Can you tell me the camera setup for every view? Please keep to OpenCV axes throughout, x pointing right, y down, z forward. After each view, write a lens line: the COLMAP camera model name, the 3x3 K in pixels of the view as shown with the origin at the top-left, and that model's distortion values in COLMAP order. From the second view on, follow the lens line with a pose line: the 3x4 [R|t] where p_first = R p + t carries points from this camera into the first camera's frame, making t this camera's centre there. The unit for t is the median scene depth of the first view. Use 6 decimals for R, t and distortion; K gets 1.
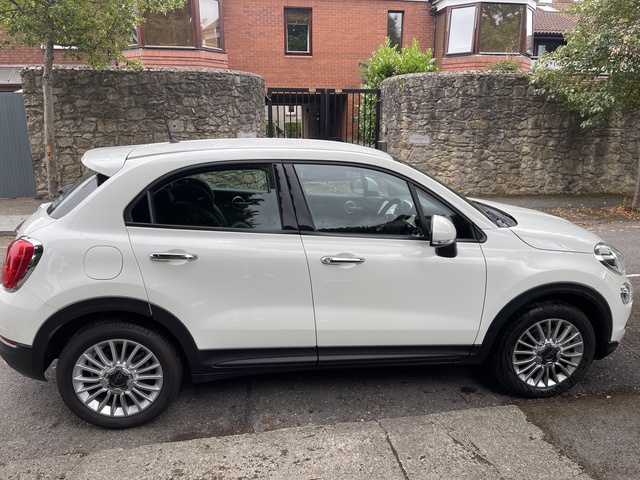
lens RADIAL K [[463.0, 0, 319.1], [0, 463.0, 239.9], [0, 0, 1]] dist [-0.000049, -0.006151]
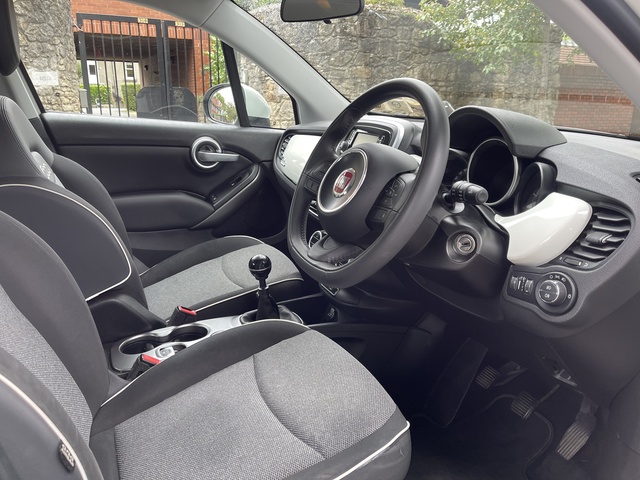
lens RADIAL K [[463.0, 0, 318.7], [0, 463.0, 242.0], [0, 0, 1]] dist [-0.000049, -0.006151]
pose [[0.954225, -0.067214, 0.291440, 0.015359], [0.051033, 0.996722, 0.062779, -0.005089], [-0.294704, -0.045032, 0.954527, 0.225625]]
